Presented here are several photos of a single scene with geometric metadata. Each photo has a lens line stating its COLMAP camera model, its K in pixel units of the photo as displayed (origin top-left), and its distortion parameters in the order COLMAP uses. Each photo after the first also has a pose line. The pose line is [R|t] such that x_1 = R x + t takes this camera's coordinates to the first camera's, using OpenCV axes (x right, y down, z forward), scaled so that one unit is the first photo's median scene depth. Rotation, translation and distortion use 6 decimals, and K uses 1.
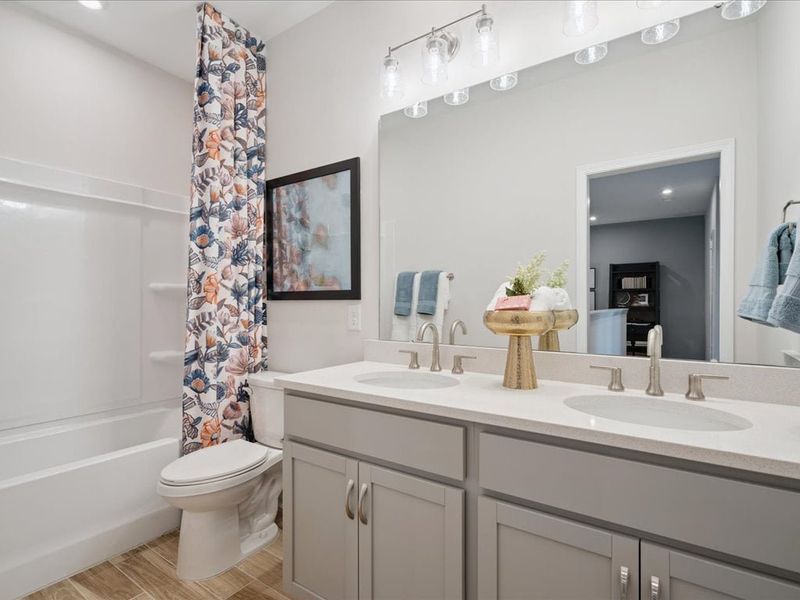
lens RADIAL K [[404.5, 0, 396.9], [0, 404.5, 303.7], [0, 0, 1]] dist [-0.001454, -0.000555]
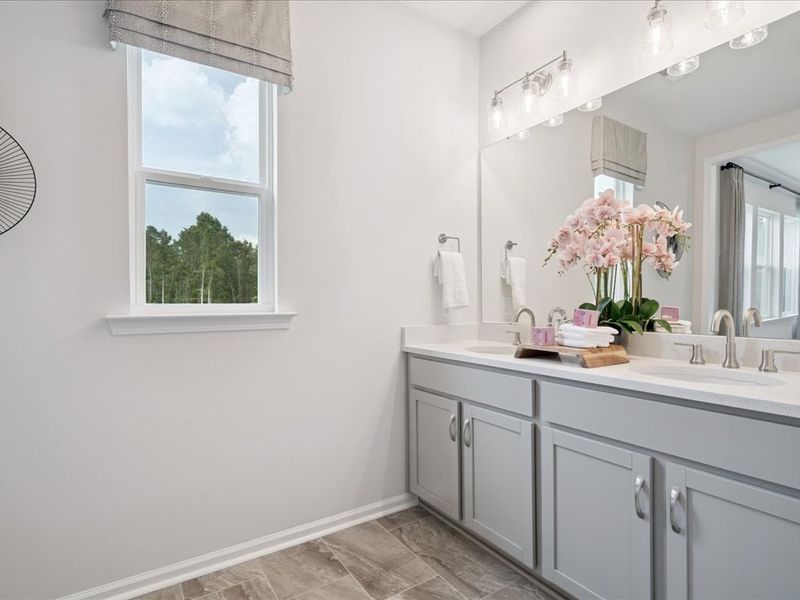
lens RADIAL K [[404.5, 0, 396.7], [0, 404.5, 305.0], [0, 0, 1]] dist [-0.001454, -0.000555]
pose [[0.933156, -0.007266, -0.359397, 0.173838], [0.002976, 0.999918, -0.012487, 0.062244], [0.359459, 0.010583, 0.933101, -0.350428]]
